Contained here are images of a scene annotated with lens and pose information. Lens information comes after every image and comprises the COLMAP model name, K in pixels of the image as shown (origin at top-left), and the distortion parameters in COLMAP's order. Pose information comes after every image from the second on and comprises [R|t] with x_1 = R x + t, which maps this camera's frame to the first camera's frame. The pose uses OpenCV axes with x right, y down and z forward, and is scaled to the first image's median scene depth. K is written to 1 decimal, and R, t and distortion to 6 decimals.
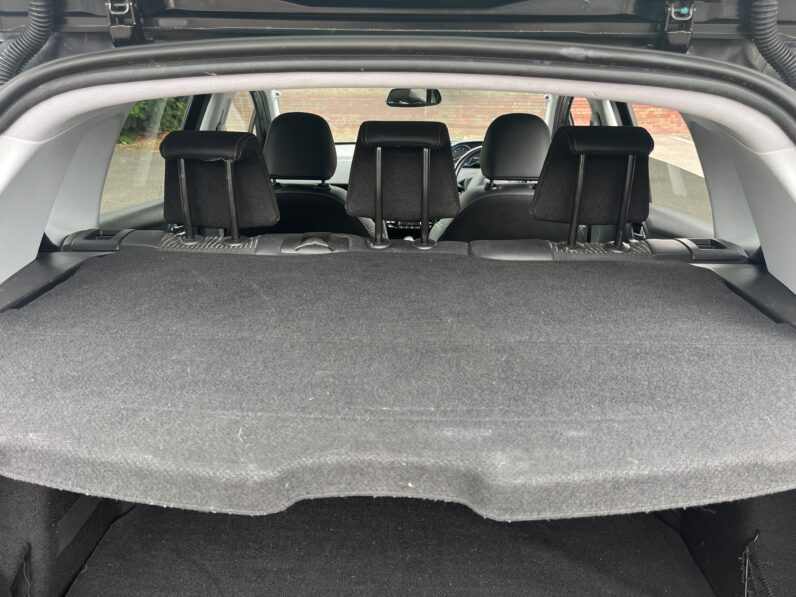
lens RADIAL K [[607.8, 0, 402.4], [0, 607.8, 300.3], [0, 0, 1]] dist [0.069507, -0.100760]
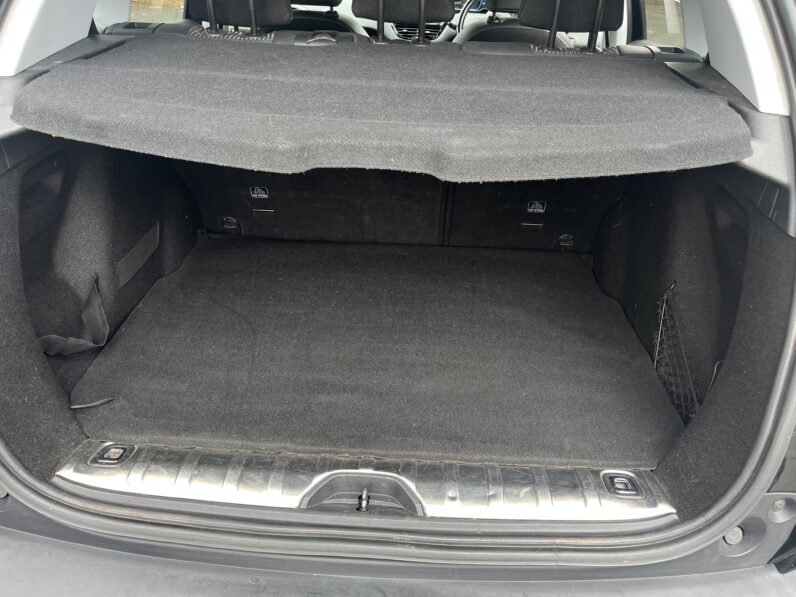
lens RADIAL K [[607.8, 0, 402.6], [0, 607.8, 303.9], [0, 0, 1]] dist [0.069507, -0.100760]
pose [[0.999375, 0.034682, -0.006788, 0.031393], [-0.032754, 0.981127, 0.190572, 0.196334], [0.013269, -0.190231, 0.981650, -0.246490]]
